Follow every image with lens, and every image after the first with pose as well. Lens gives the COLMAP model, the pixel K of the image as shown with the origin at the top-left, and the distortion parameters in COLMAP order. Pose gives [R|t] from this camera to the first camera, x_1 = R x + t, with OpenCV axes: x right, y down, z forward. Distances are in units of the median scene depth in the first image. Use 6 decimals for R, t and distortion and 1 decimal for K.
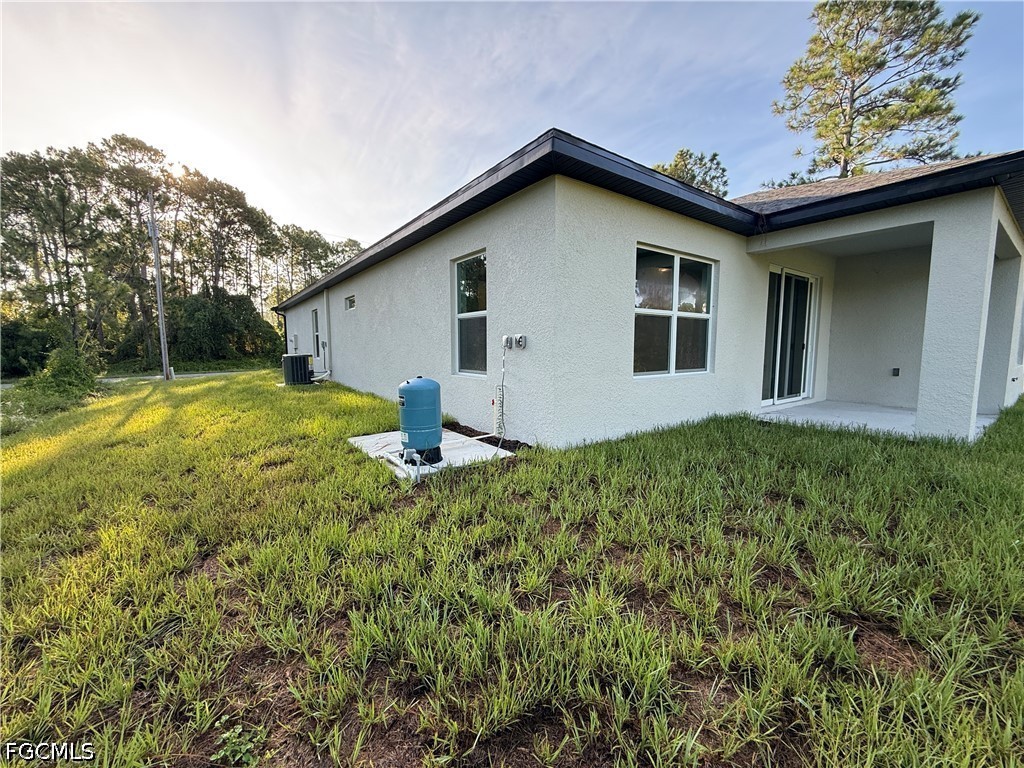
lens RADIAL K [[406.6, 0, 515.6], [0, 406.6, 383.2], [0, 0, 1]] dist [-0.006022, 0.000371]
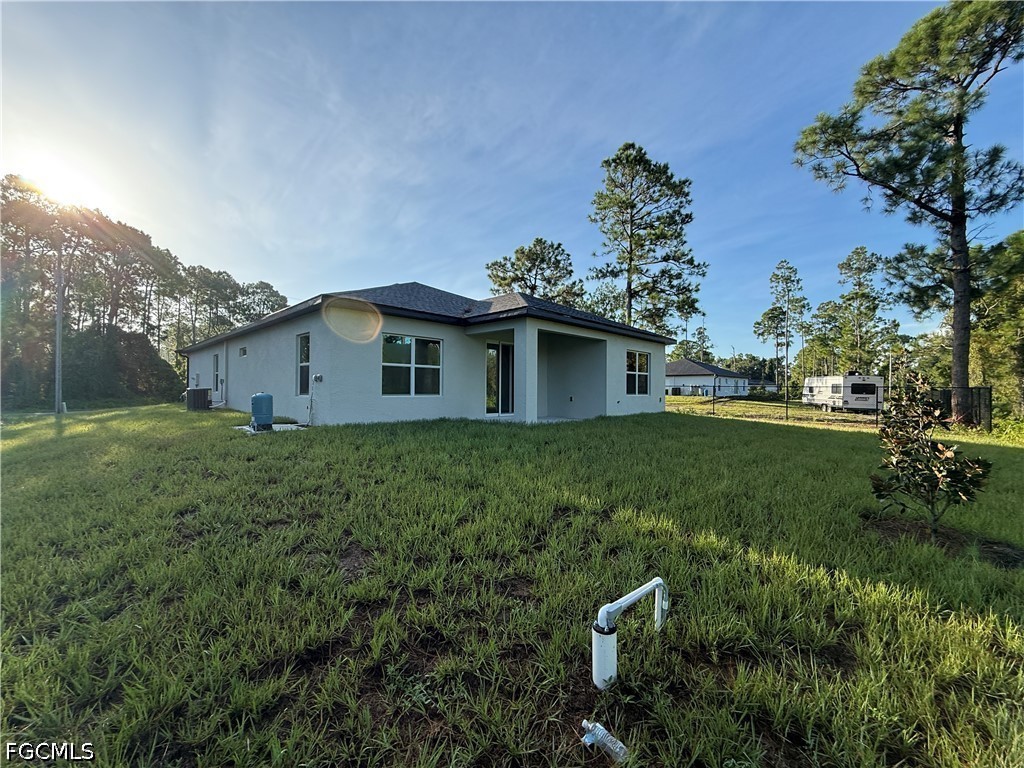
lens RADIAL K [[406.6, 0, 516.3], [0, 406.6, 378.1], [0, 0, 1]] dist [-0.006022, 0.000371]
pose [[0.983958, 0.012146, 0.177987, 0.074816], [0.008876, 0.993111, -0.116837, 0.018023], [-0.178180, 0.116542, 0.977072, -0.145314]]
